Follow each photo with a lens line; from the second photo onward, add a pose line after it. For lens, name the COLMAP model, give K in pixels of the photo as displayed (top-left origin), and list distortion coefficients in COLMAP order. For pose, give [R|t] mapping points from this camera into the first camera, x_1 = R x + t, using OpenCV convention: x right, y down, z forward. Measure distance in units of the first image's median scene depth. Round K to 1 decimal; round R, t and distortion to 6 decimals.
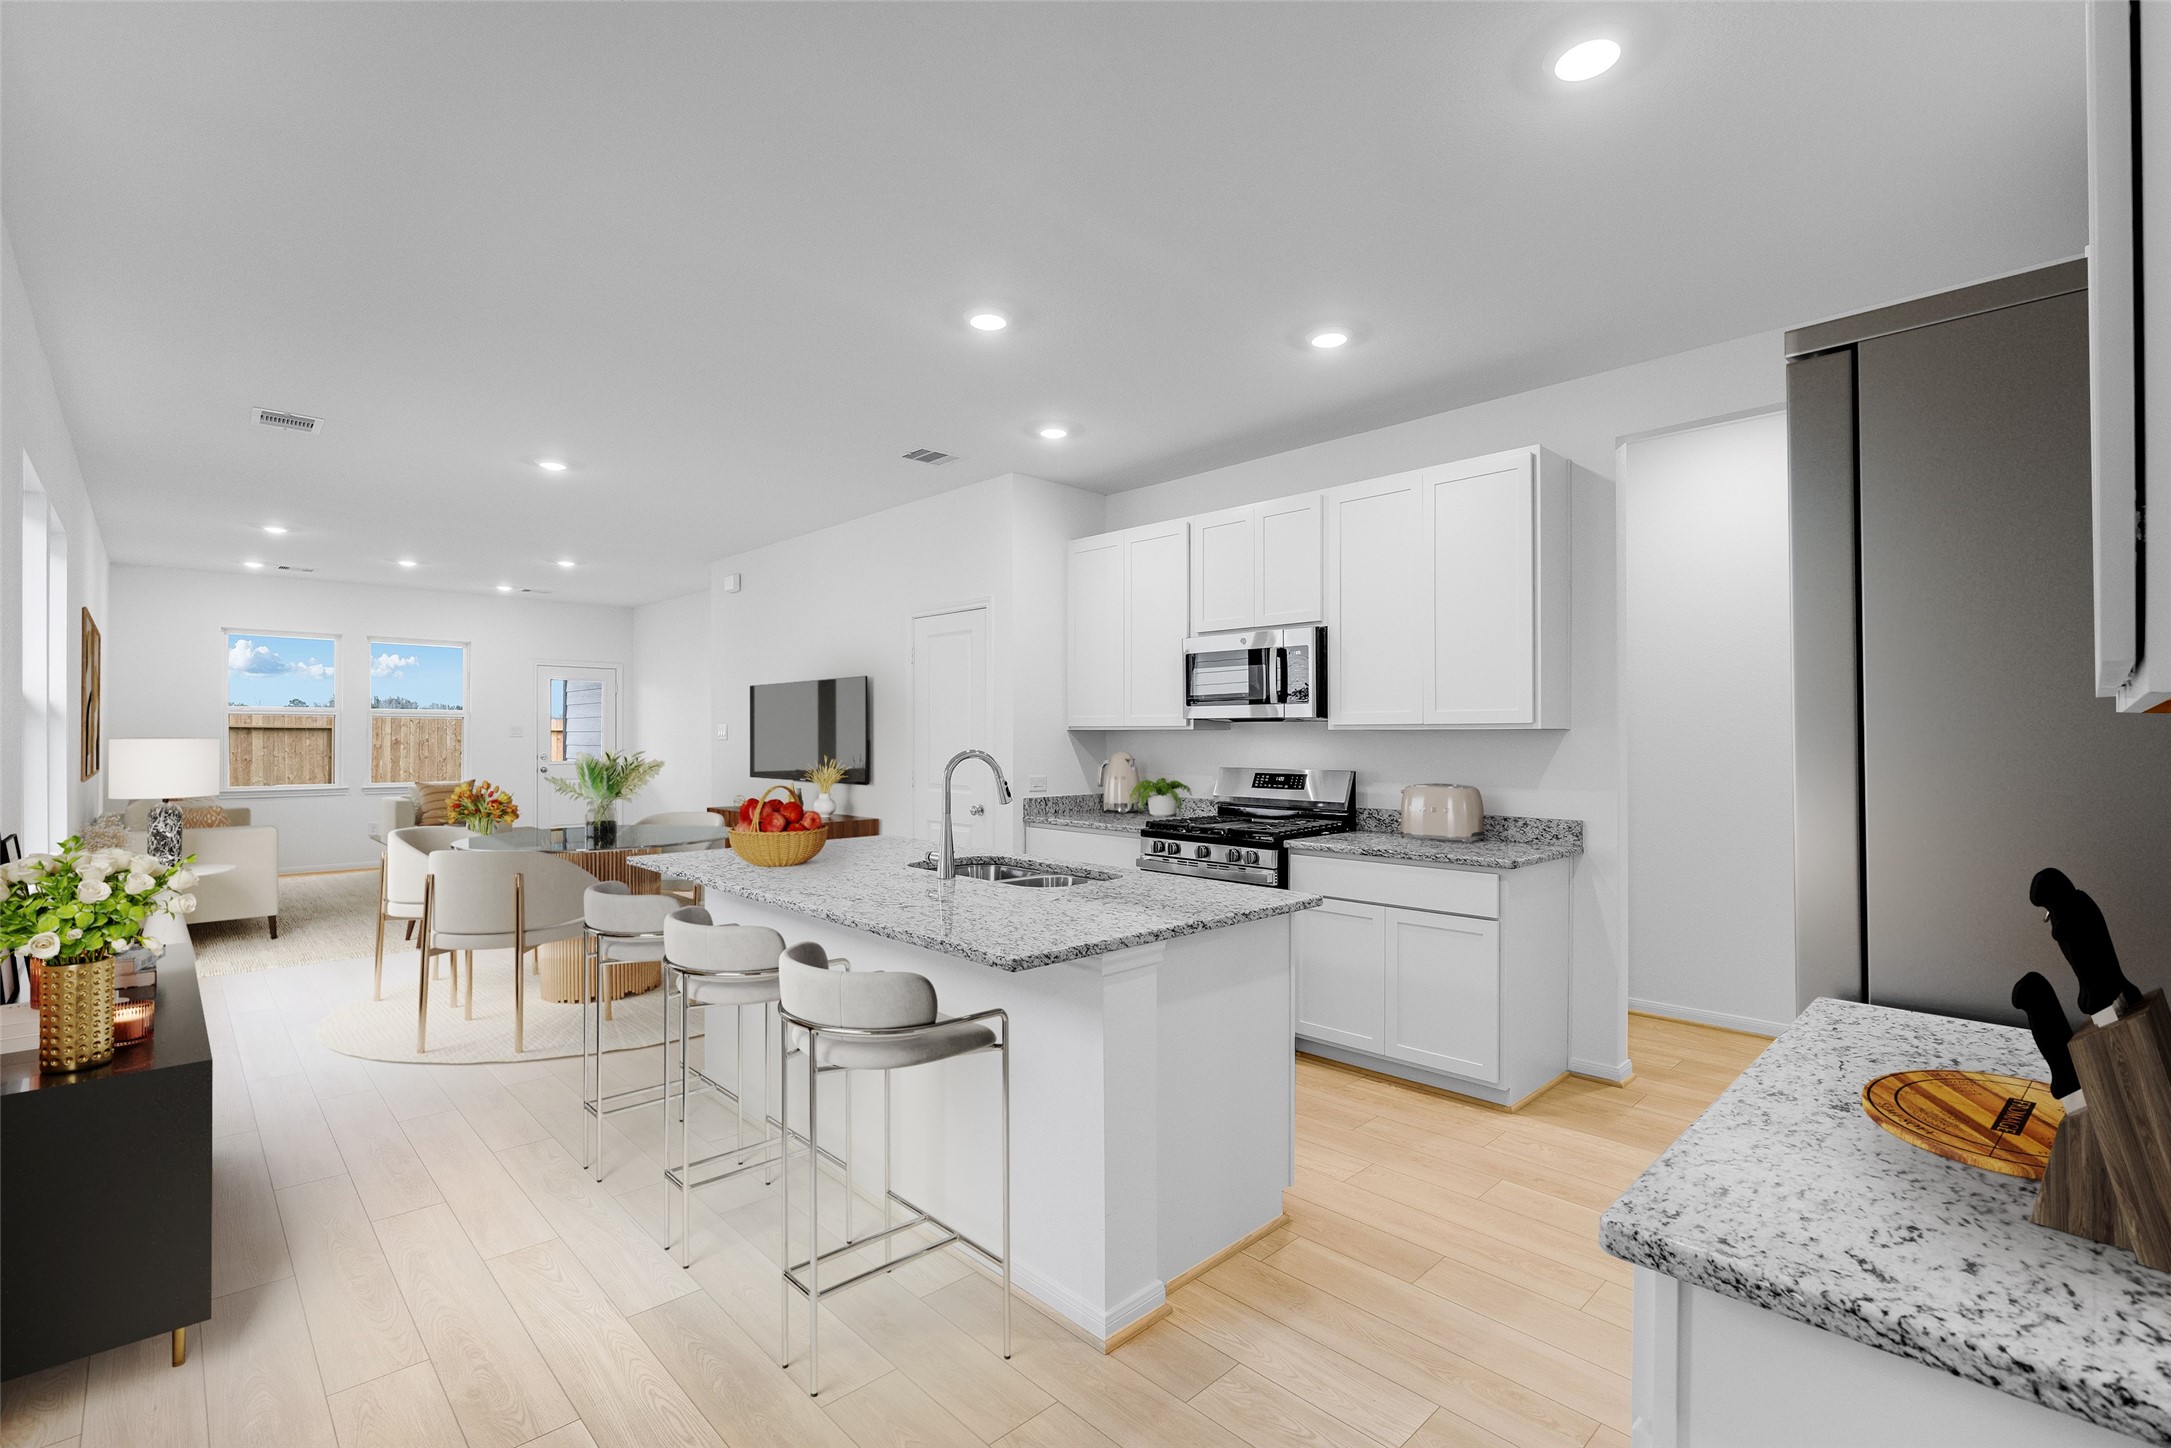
lens RADIAL K [[974.9, 0, 1064.1], [0, 974.9, 739.8], [0, 0, 1]] dist [-0.001968, -0.000212]
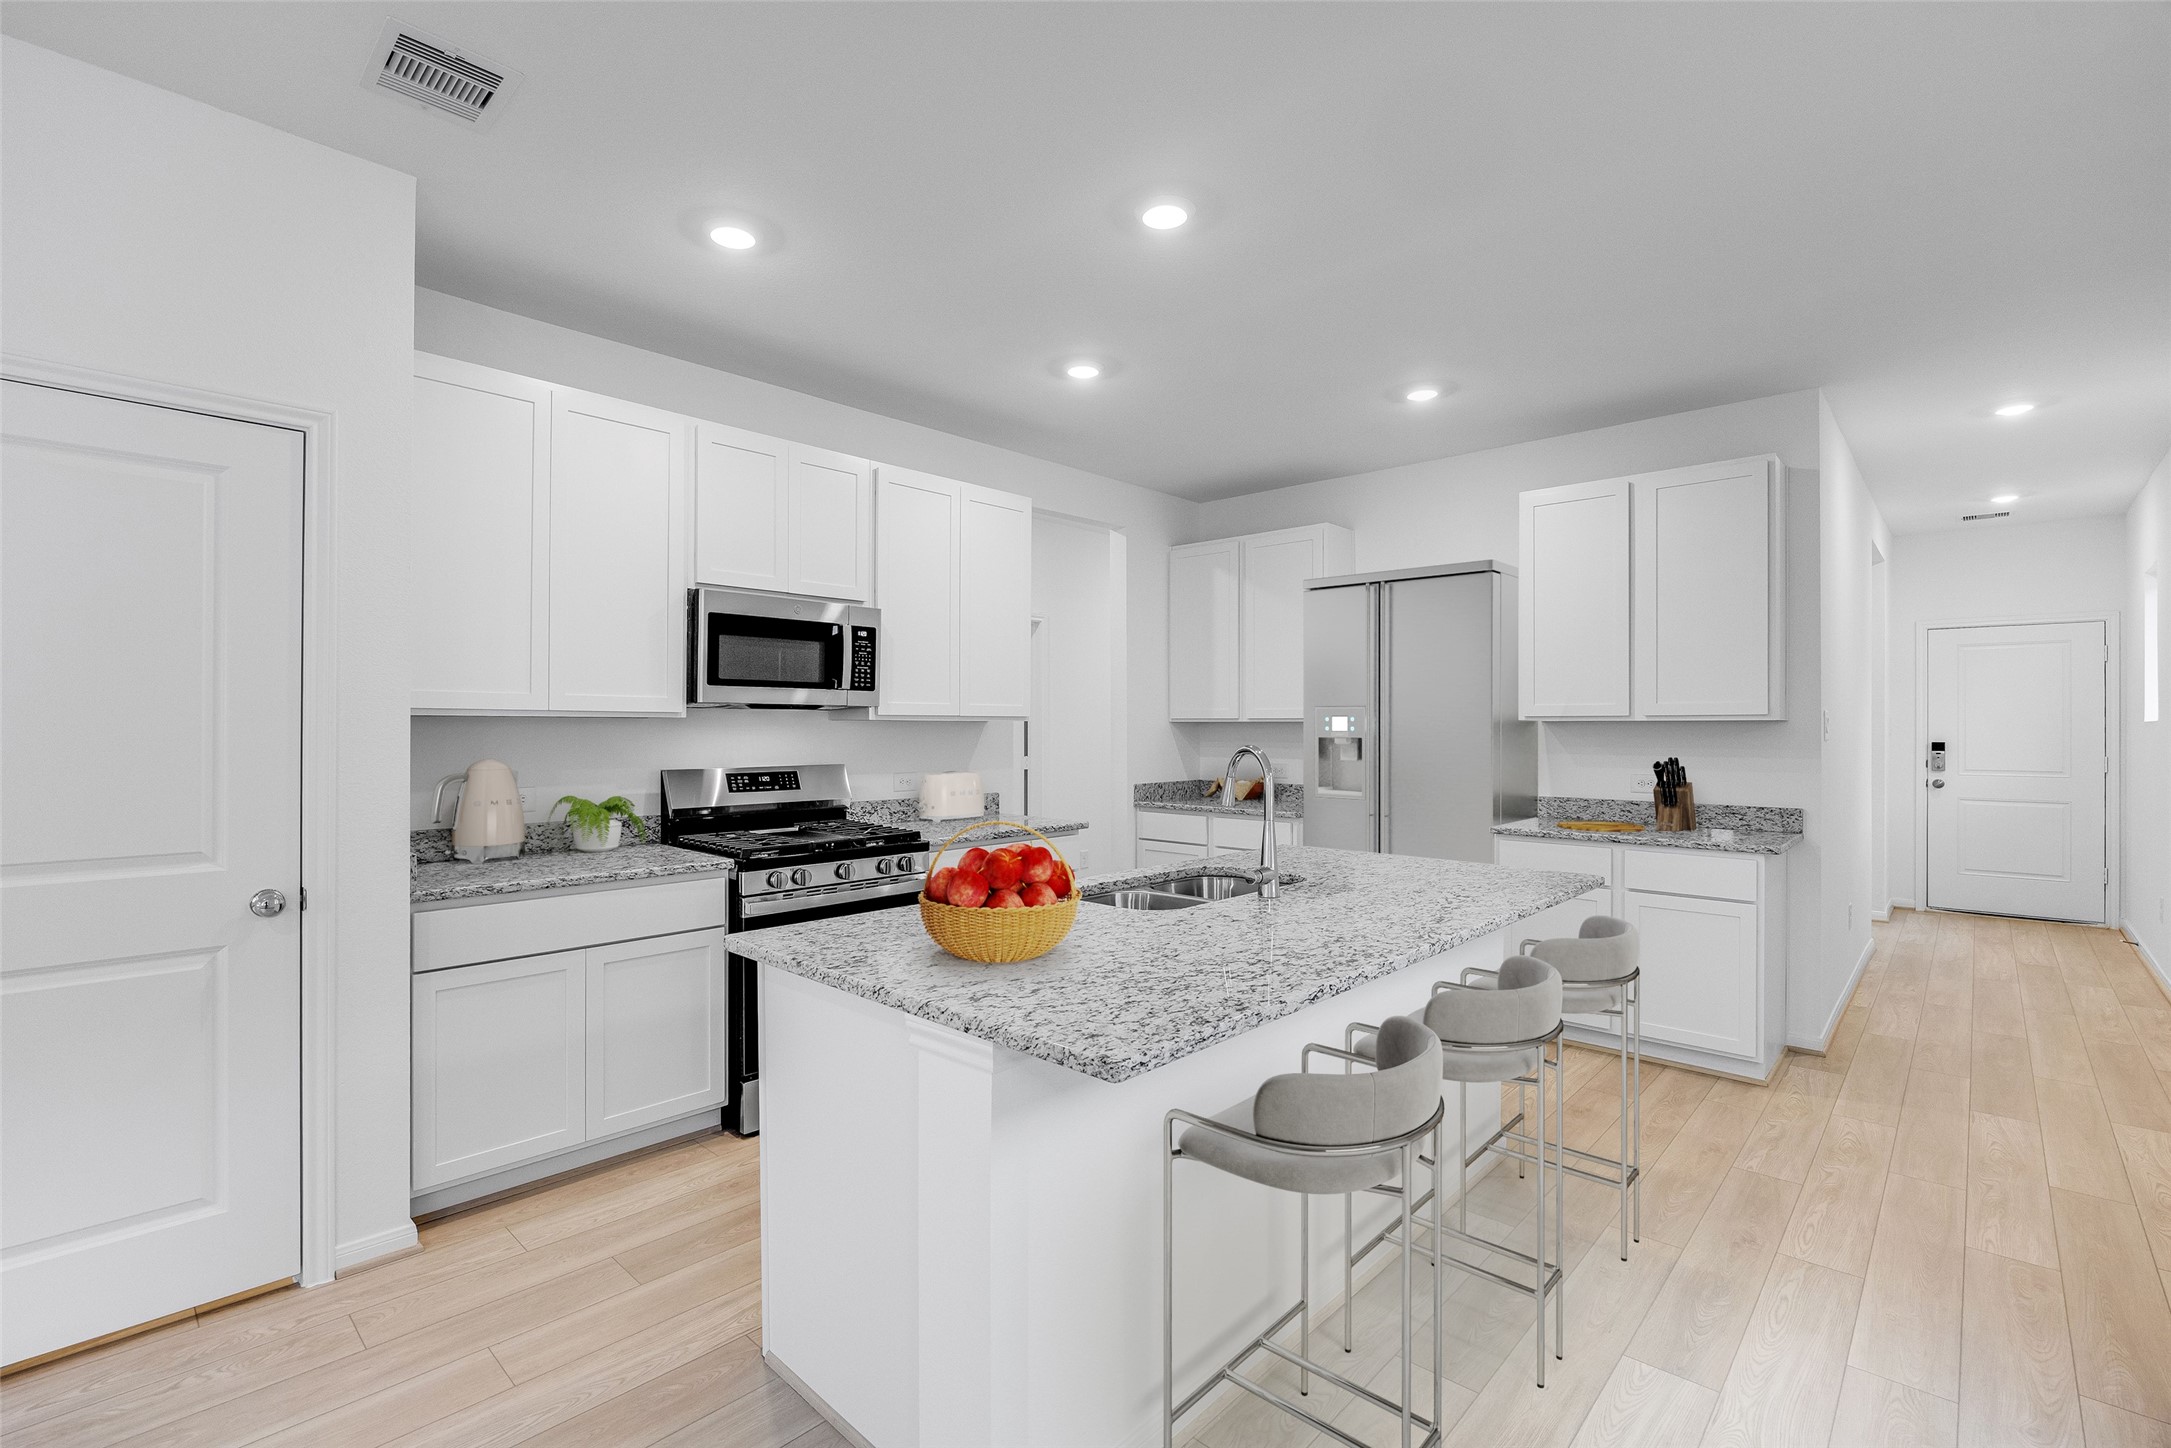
lens RADIAL K [[984.1, 0, 1085.5], [0, 984.1, 724.0], [0, 0, 1]] dist [-0.002275, -0.000173]
pose [[-0.077258, -0.003930, 0.997003, -0.643691], [-0.003874, 0.999986, 0.003642, -0.010241], [-0.997004, -0.003581, -0.077272, 0.817514]]
